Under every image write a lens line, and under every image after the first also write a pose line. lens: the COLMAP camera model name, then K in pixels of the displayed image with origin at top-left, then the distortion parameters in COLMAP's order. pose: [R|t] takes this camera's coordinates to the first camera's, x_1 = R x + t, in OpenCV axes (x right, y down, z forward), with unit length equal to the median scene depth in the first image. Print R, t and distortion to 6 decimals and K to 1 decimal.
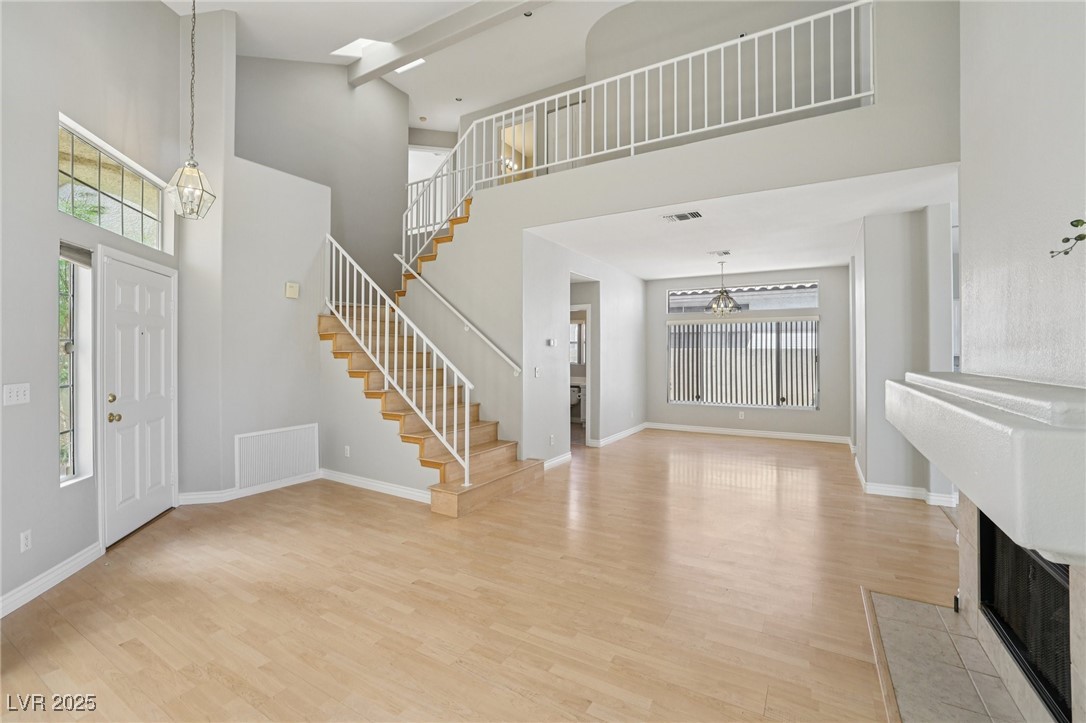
lens RADIAL K [[471.2, 0, 542.4], [0, 471.2, 357.5], [0, 0, 1]] dist [-0.031286, 0.003358]
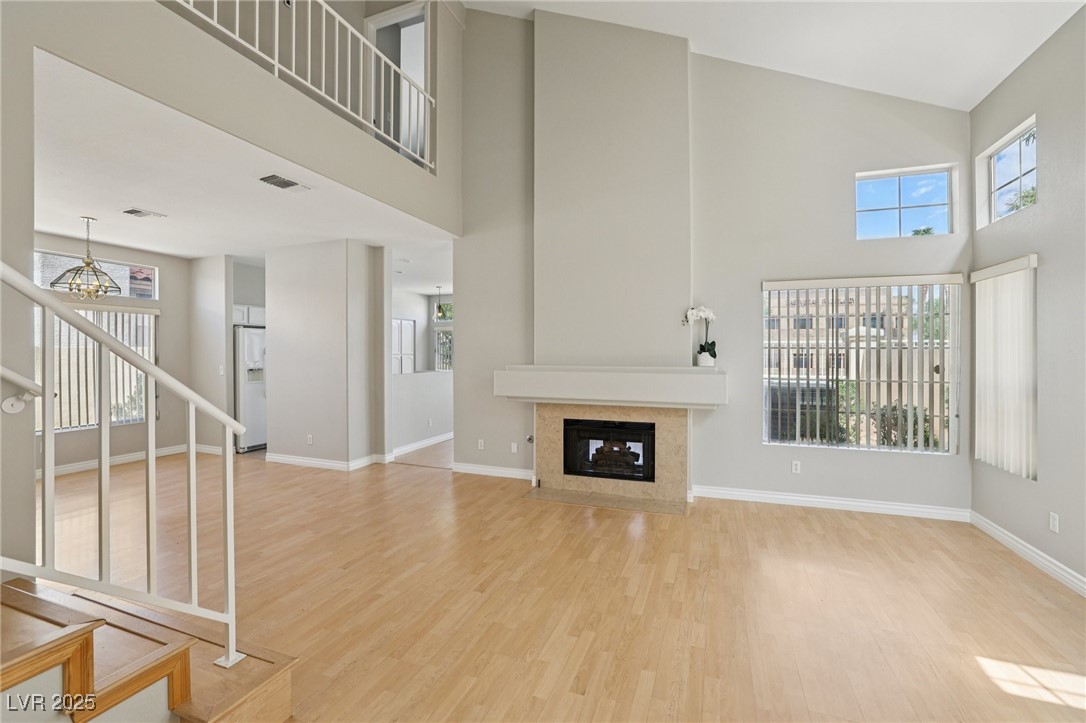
lens RADIAL K [[471.2, 0, 542.5], [0, 471.2, 355.7], [0, 0, 1]] dist [-0.031286, 0.003358]
pose [[-0.176345, -0.002972, 0.984324, -0.902316], [0.007958, 0.999958, 0.004445, -0.009024], [-0.984296, 0.008617, -0.176314, 1.140908]]
